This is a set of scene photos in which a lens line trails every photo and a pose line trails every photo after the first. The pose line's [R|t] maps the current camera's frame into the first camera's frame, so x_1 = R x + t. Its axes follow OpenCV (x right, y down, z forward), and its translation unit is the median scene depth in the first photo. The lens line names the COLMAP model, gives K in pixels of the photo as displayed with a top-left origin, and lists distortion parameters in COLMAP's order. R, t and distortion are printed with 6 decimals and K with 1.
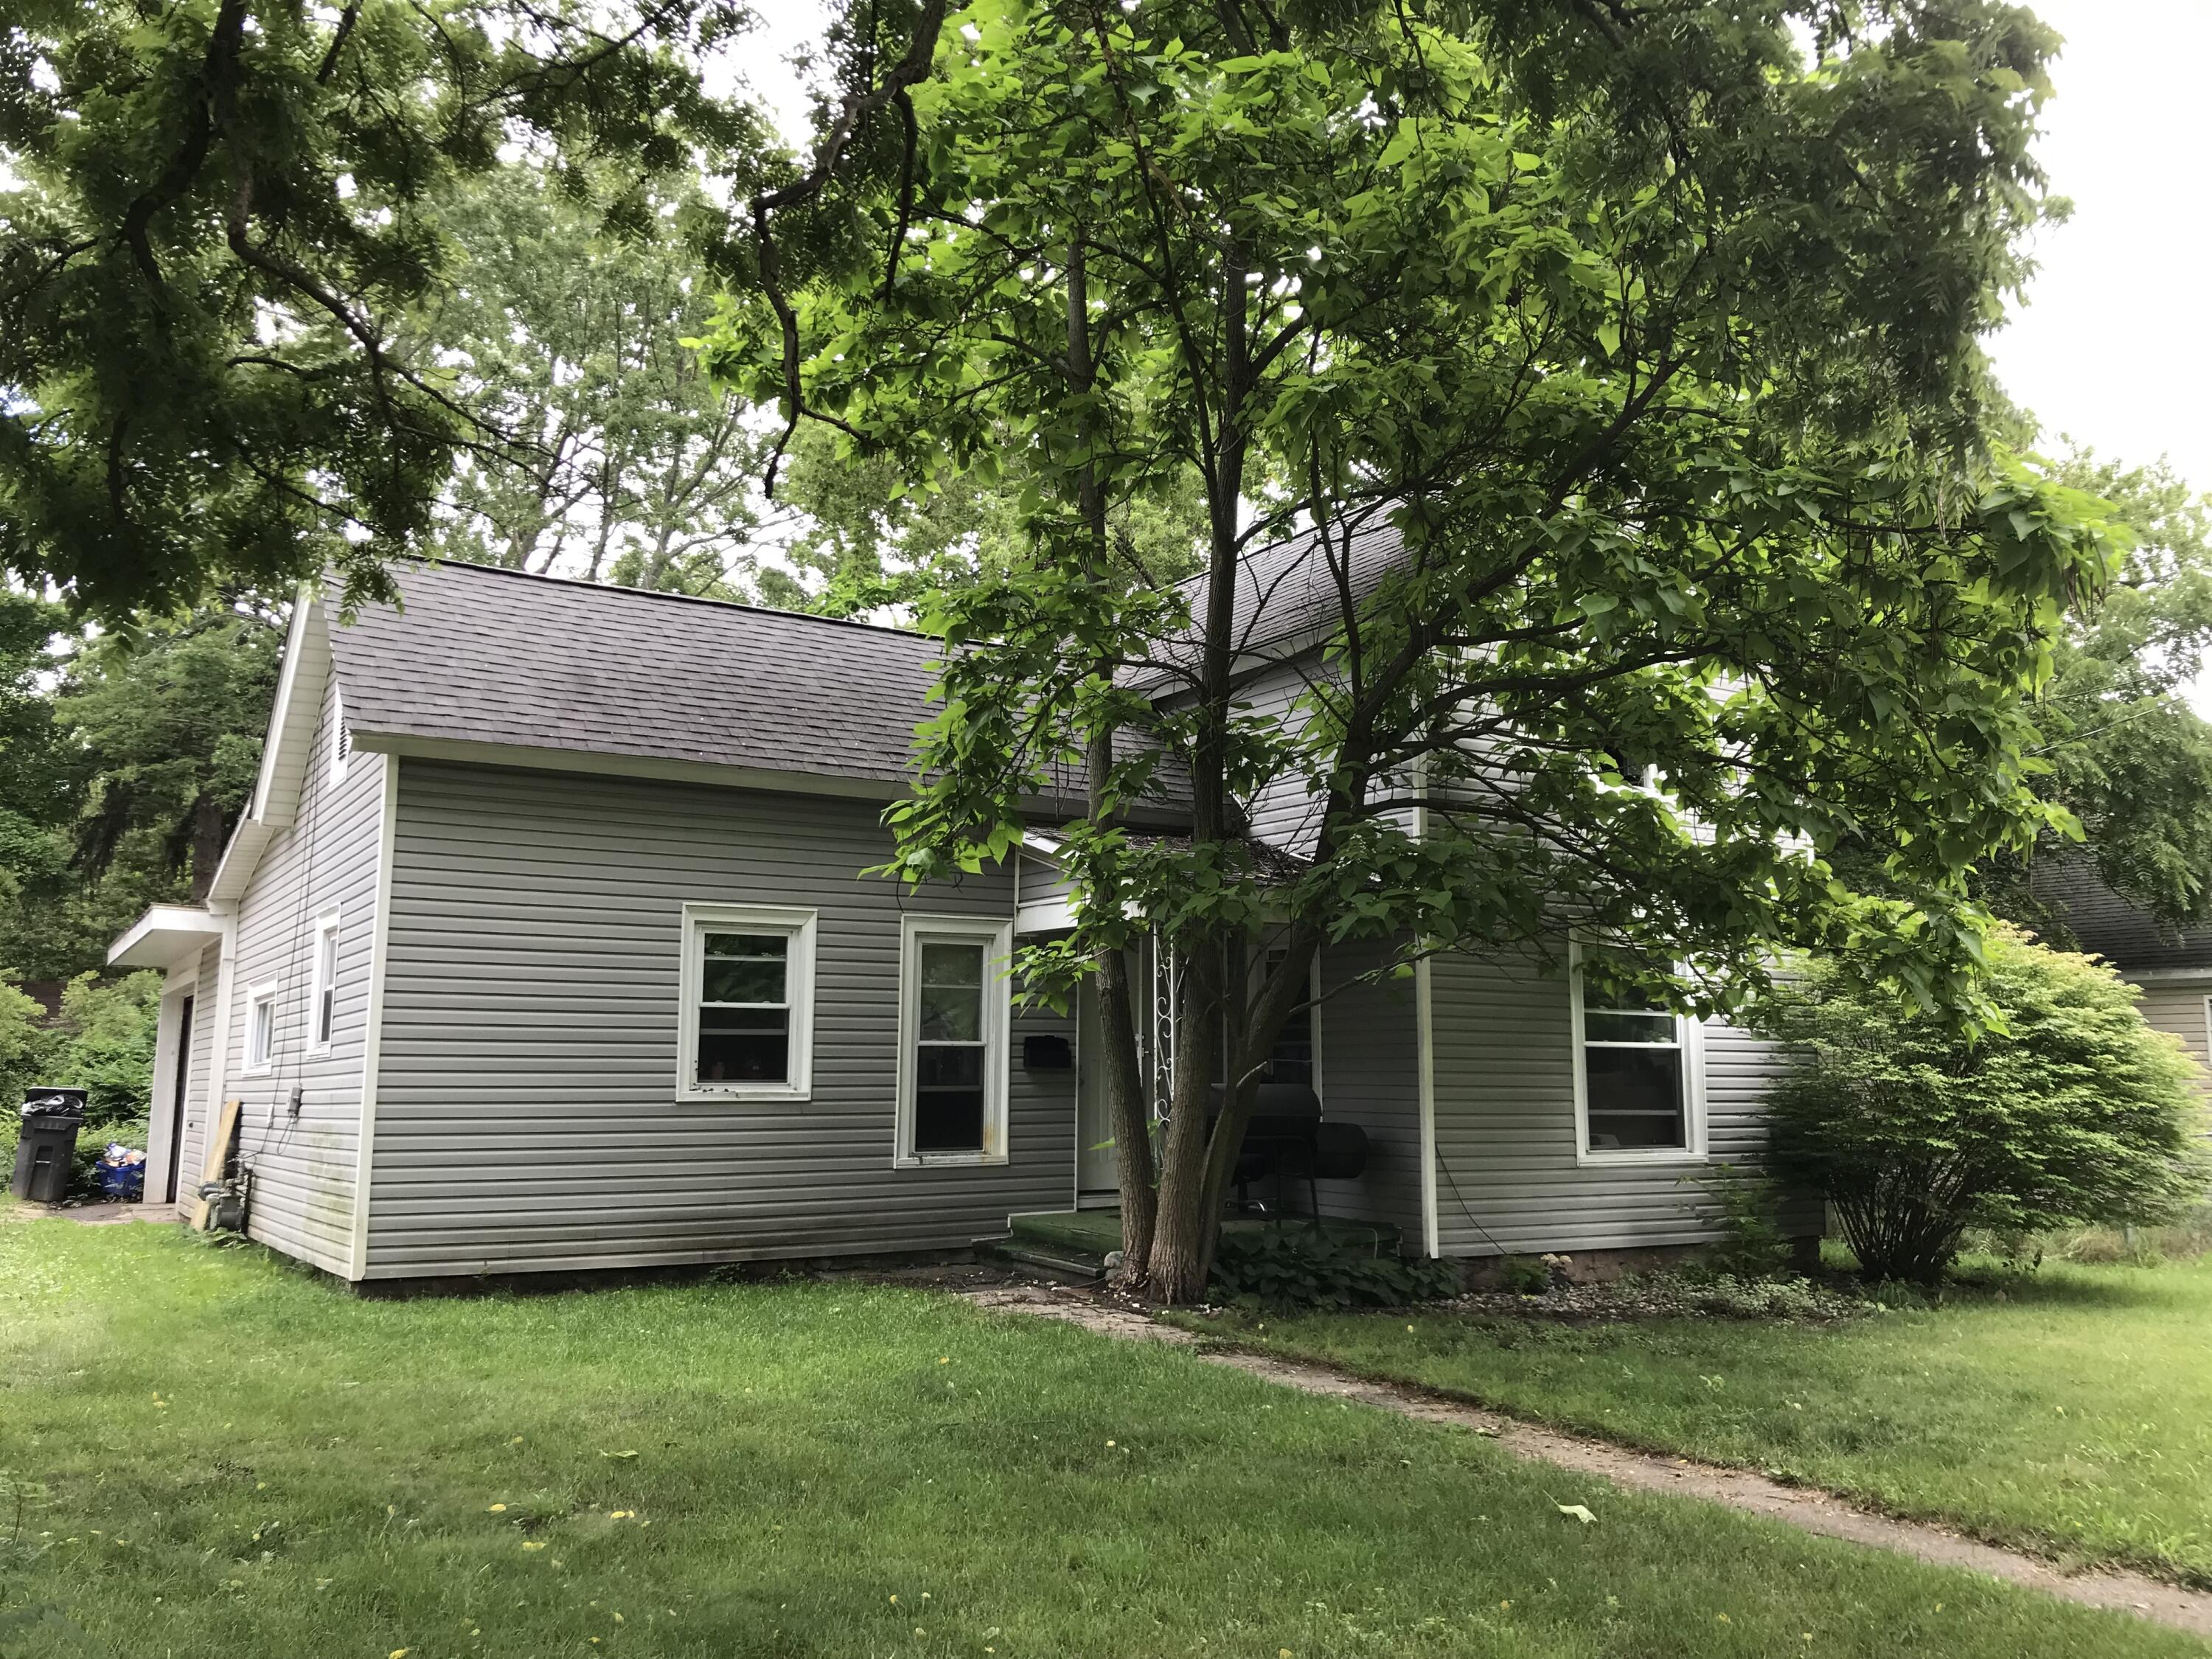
lens RADIAL K [[1790.4, 0, 1106.0], [0, 1790.4, 829.5], [0, 0, 1]] dist [0.005138, 0.002231]
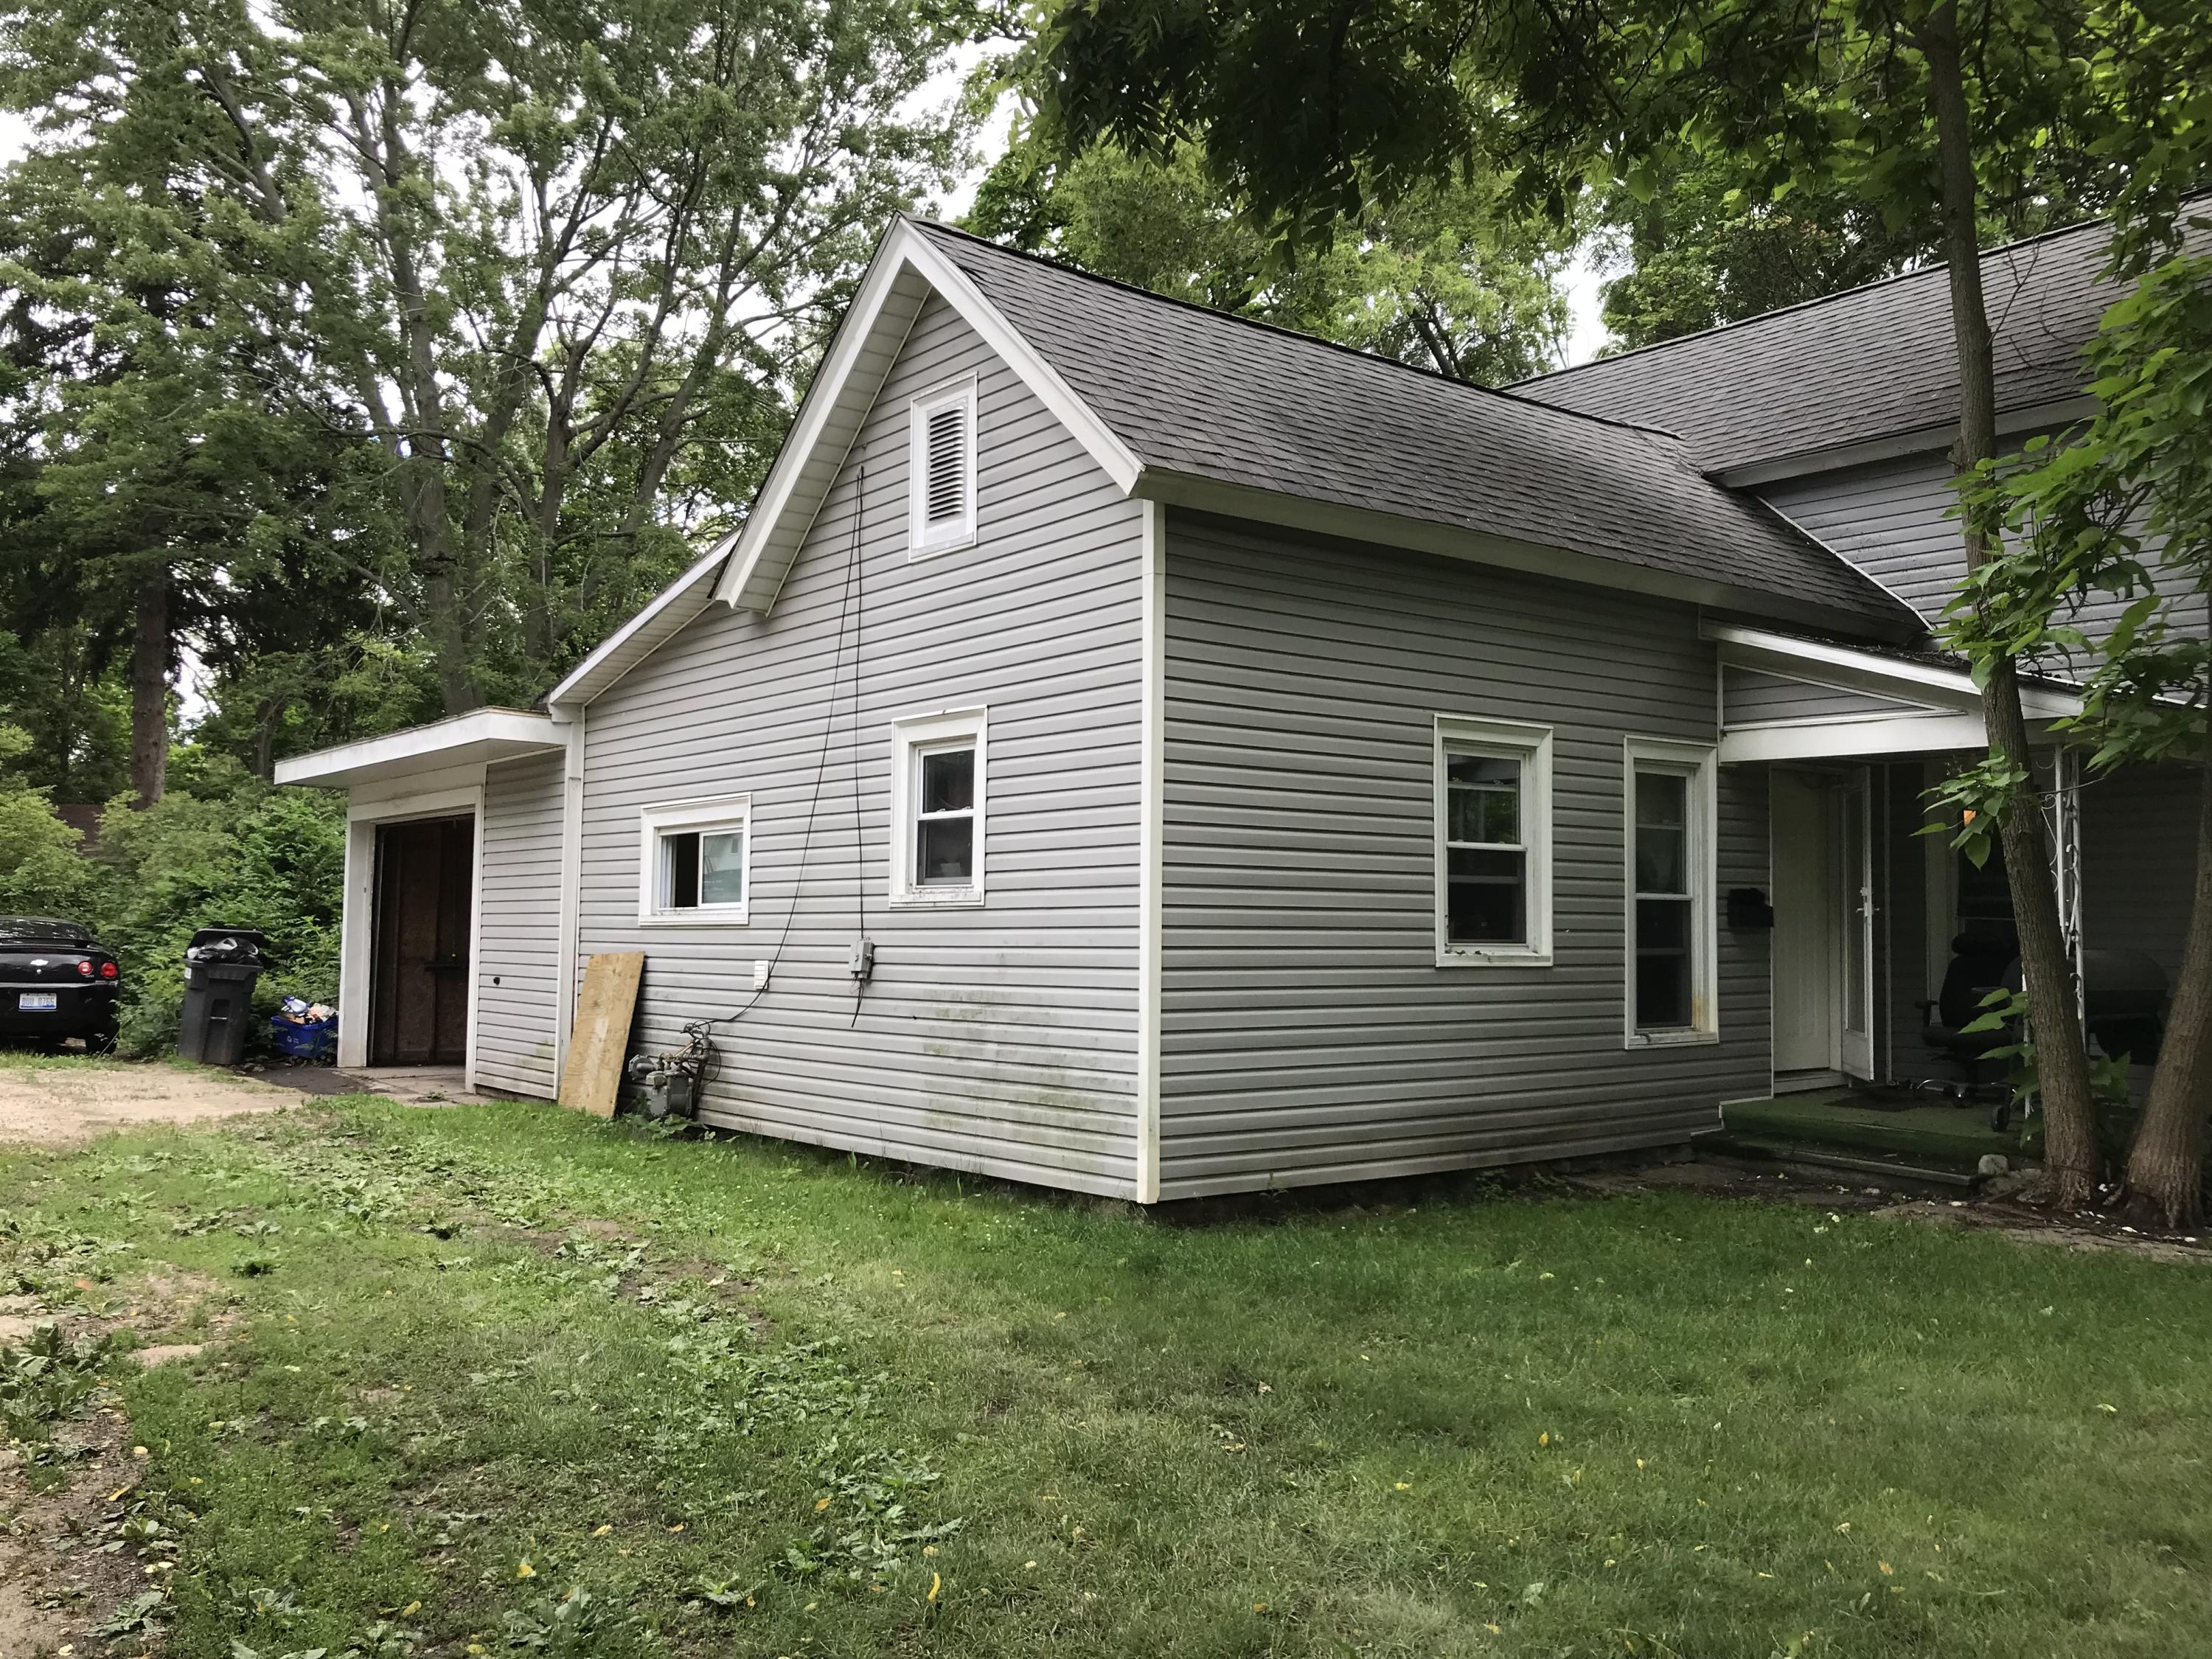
lens RADIAL K [[1831.5, 0, 1106.0], [0, 1831.5, 829.5], [0, 0, 1]] dist [0.009228, 0.000816]
pose [[0.995008, 0.015304, 0.098613, -0.435136], [-0.024038, 0.995831, 0.087995, 0.022999], [-0.096855, -0.089926, 0.991228, 0.209128]]
